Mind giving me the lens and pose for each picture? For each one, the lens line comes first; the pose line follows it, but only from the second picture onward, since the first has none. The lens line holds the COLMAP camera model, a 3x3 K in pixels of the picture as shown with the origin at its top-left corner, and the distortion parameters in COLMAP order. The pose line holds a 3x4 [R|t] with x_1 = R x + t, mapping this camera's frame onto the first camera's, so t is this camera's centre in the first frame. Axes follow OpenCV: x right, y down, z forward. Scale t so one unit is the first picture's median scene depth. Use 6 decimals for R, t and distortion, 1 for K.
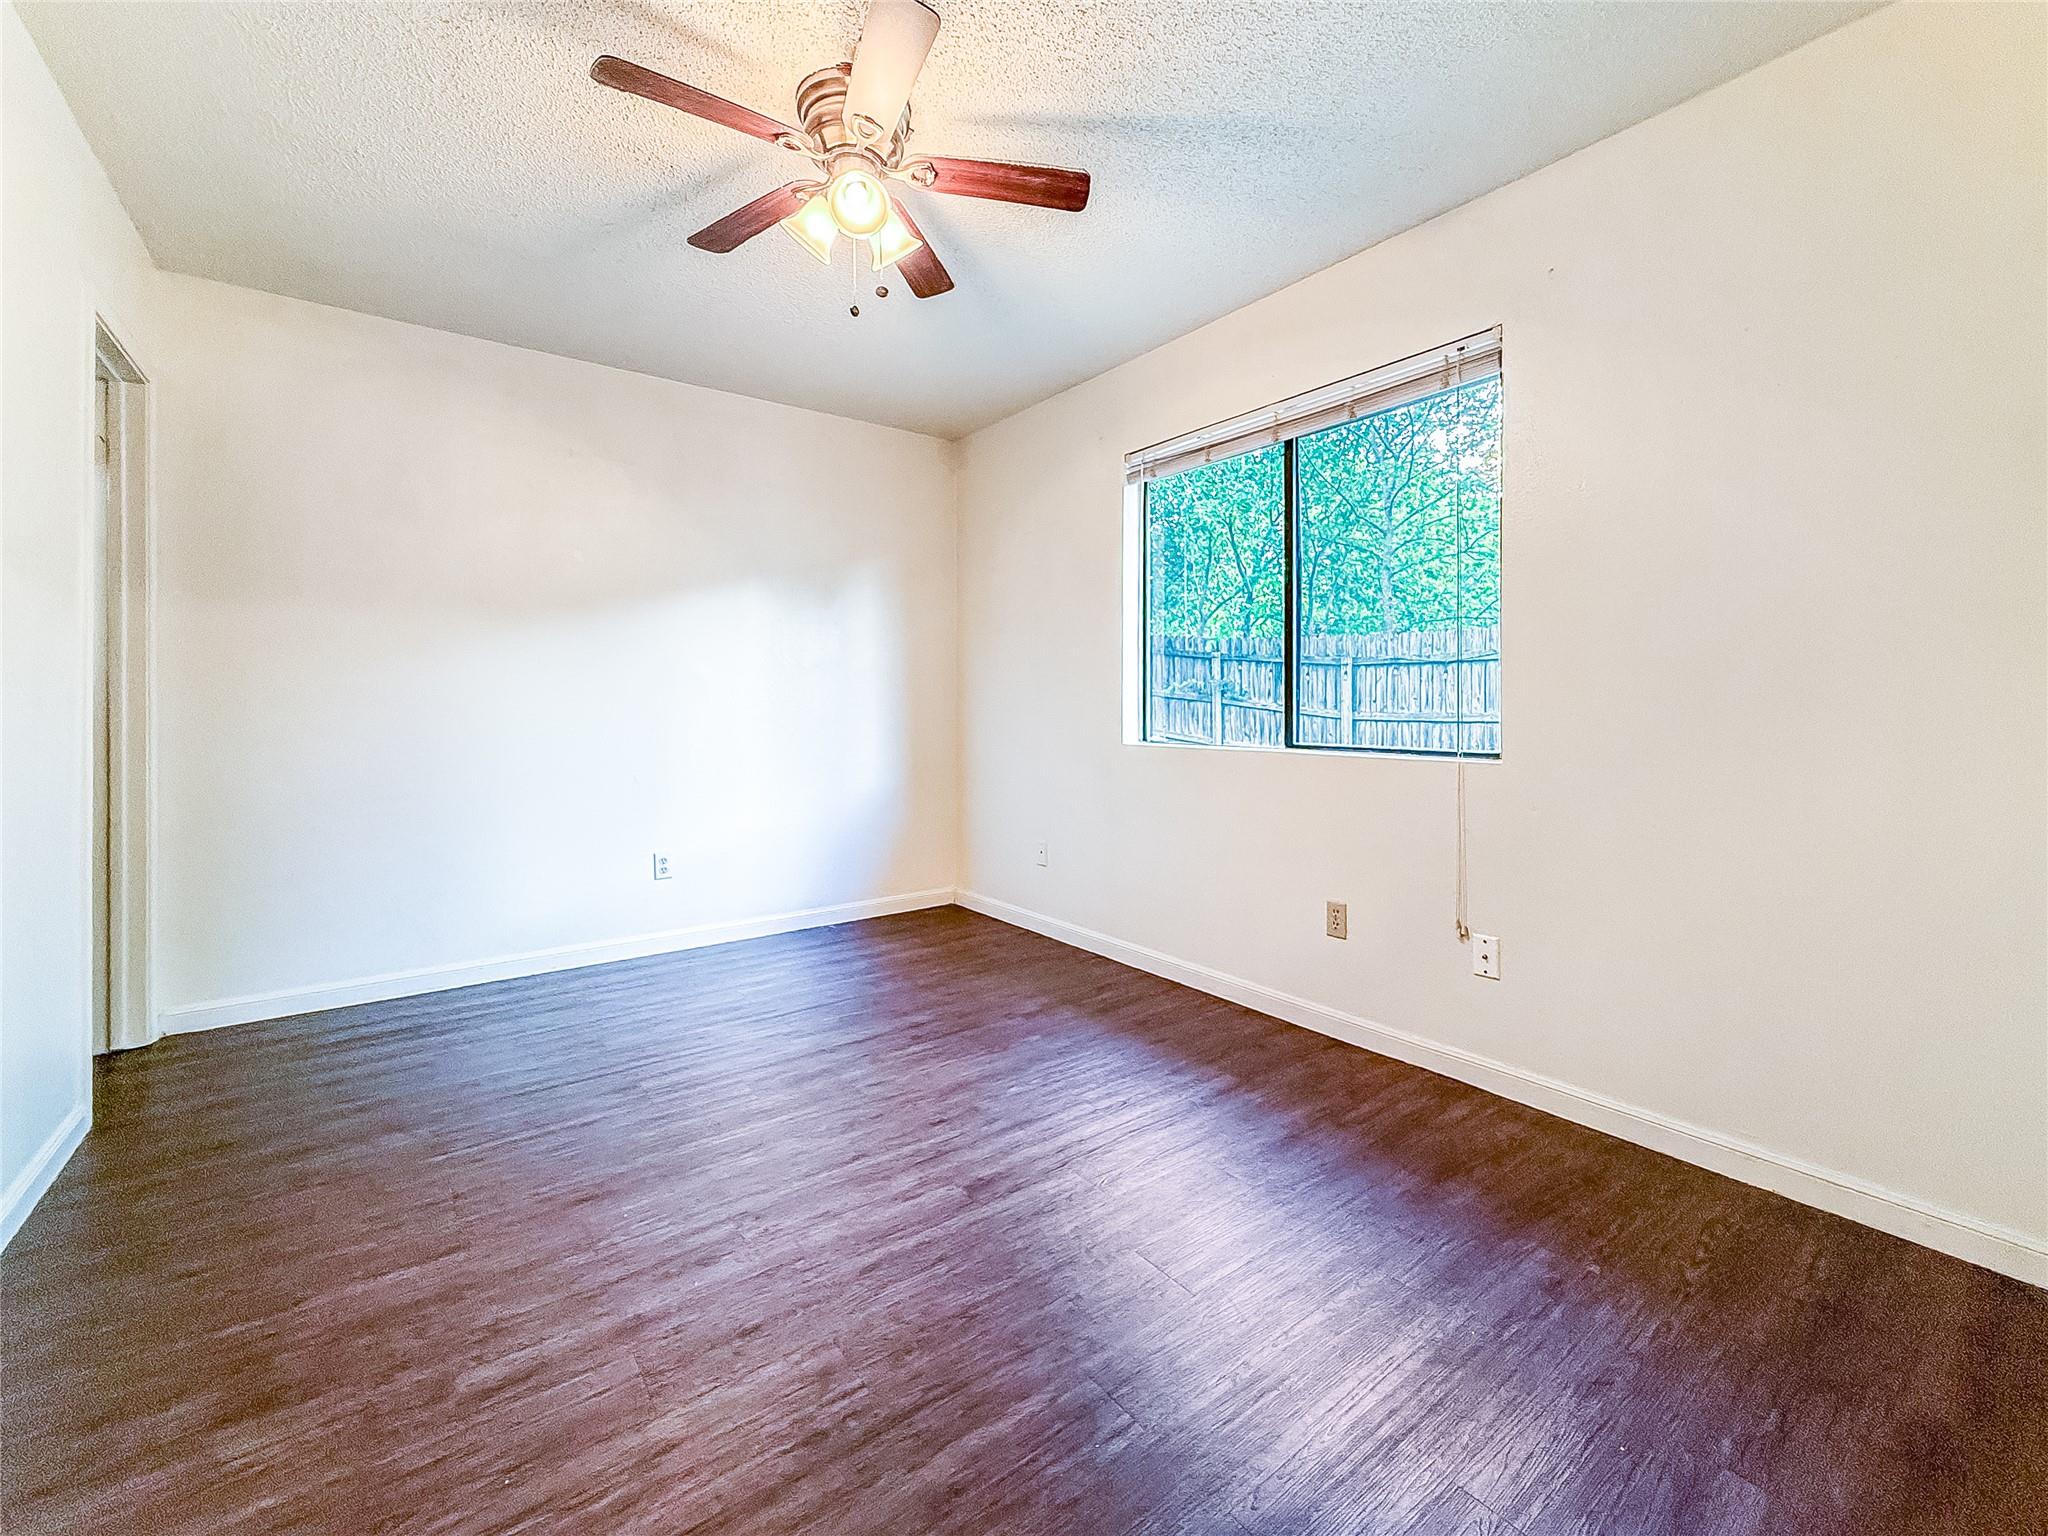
lens RADIAL K [[835.6, 0, 1029.0], [0, 835.6, 718.3], [0, 0, 1]] dist [0.001341, 0.000154]
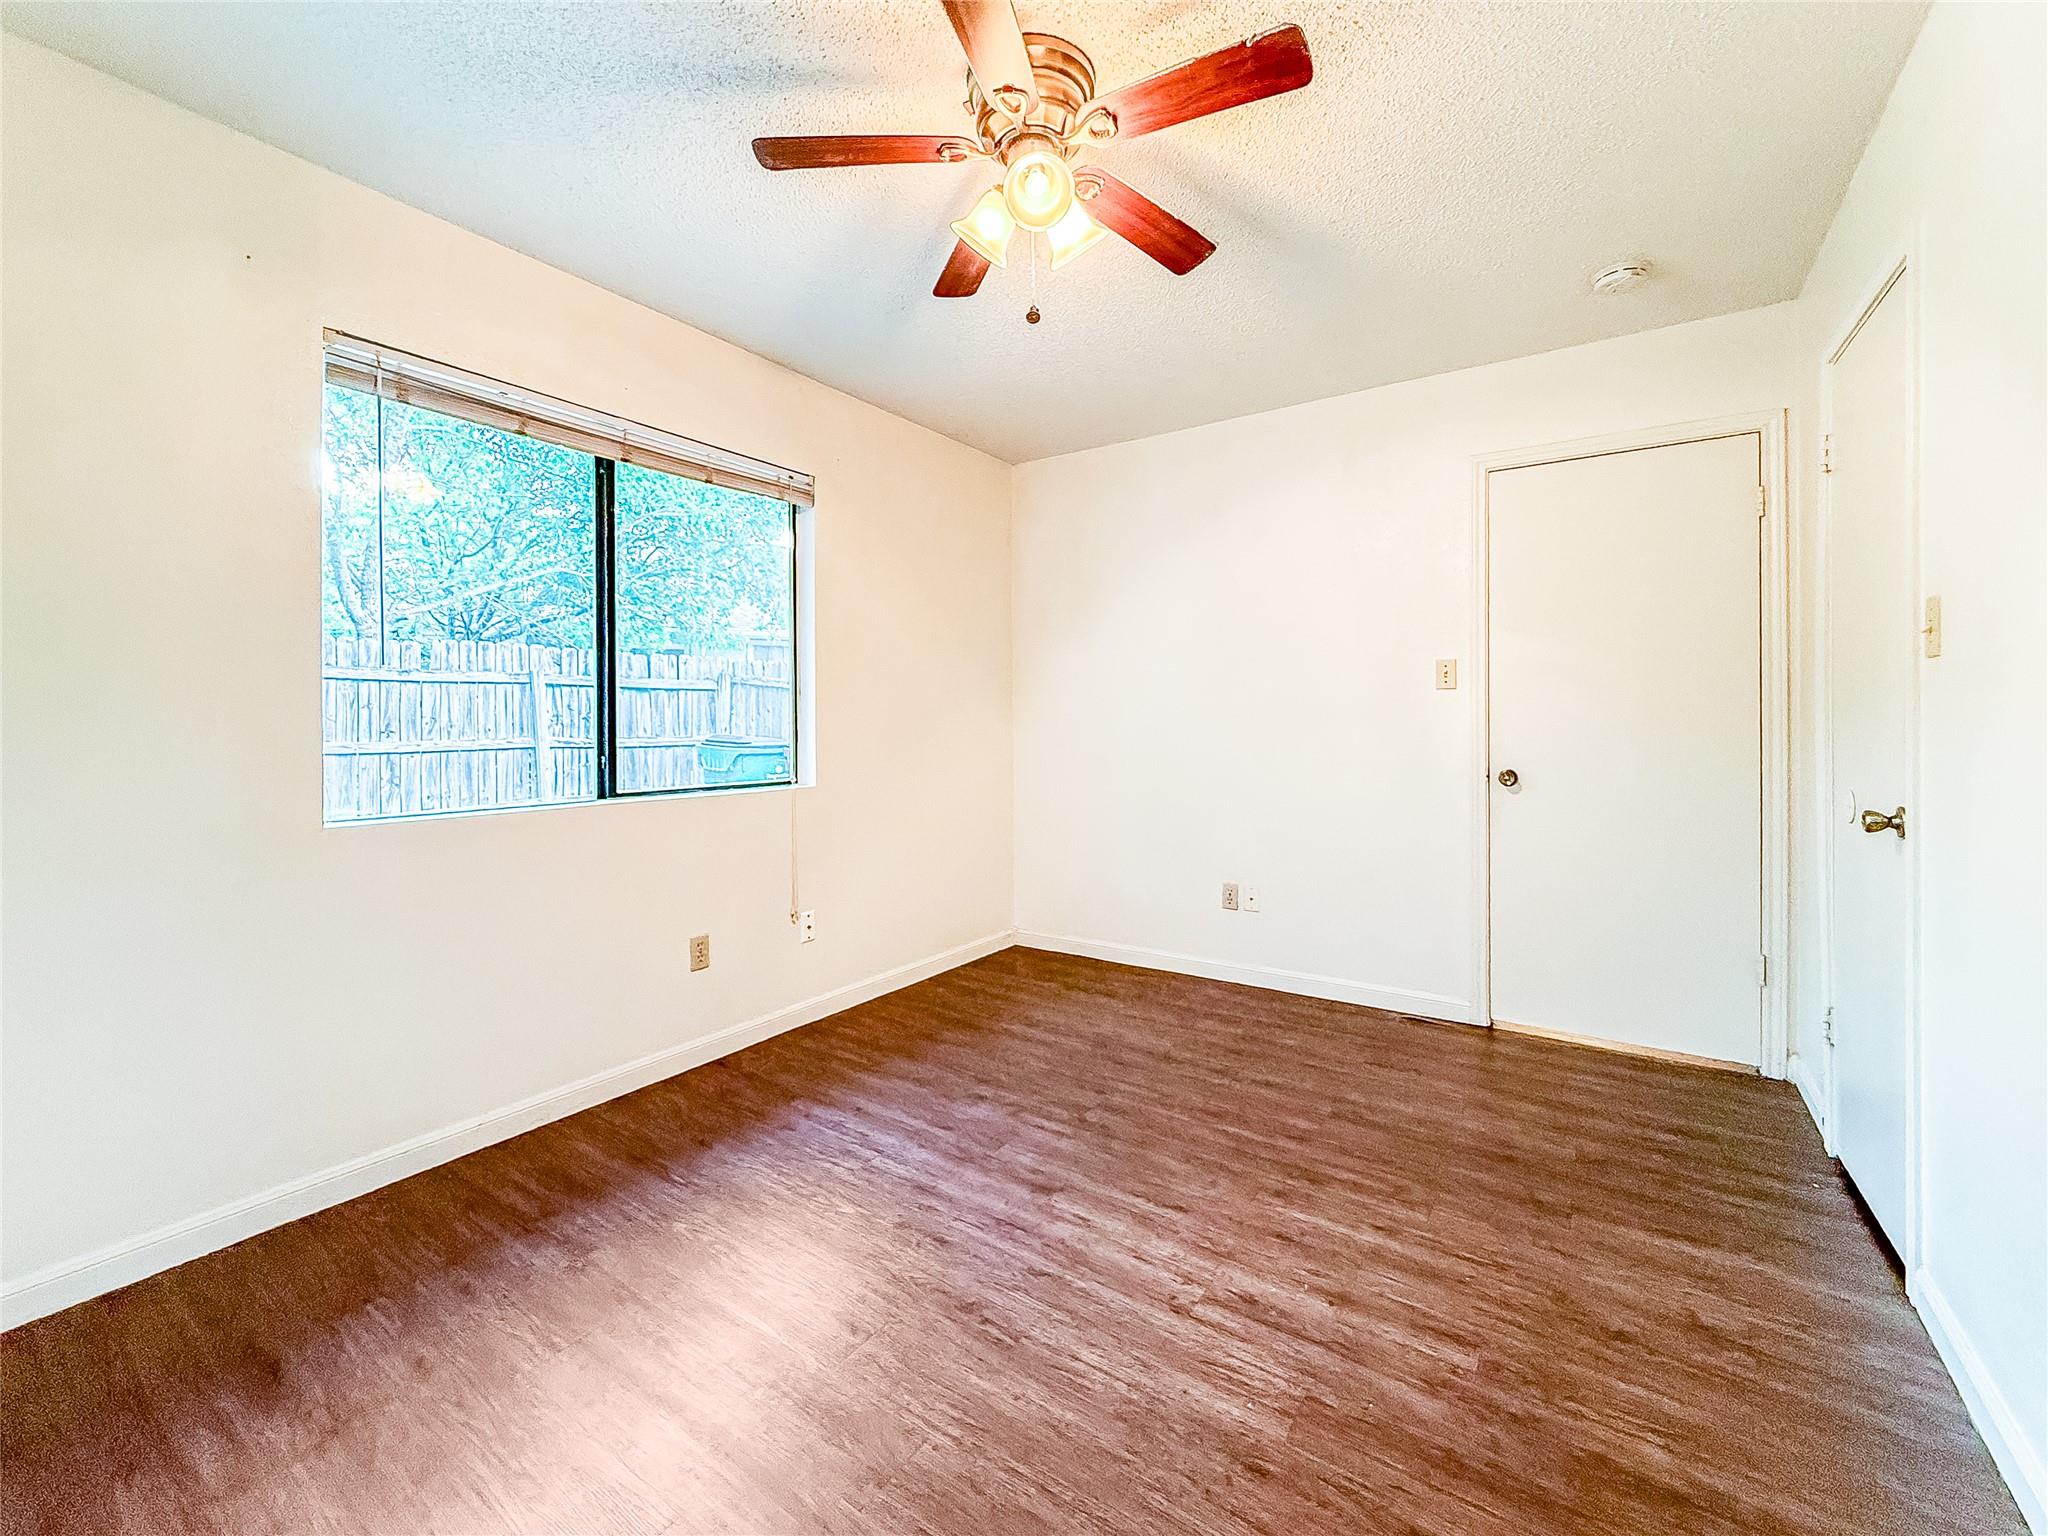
lens RADIAL K [[834.9, 0, 1020.2], [0, 834.9, 750.2], [0, 0, 1]] dist [0.002052, -0.000341]
pose [[-0.306663, -0.034207, 0.951203, -1.098929], [0.017970, 0.998968, 0.041718, -0.074269], [-0.951648, 0.029886, -0.305732, 1.360554]]
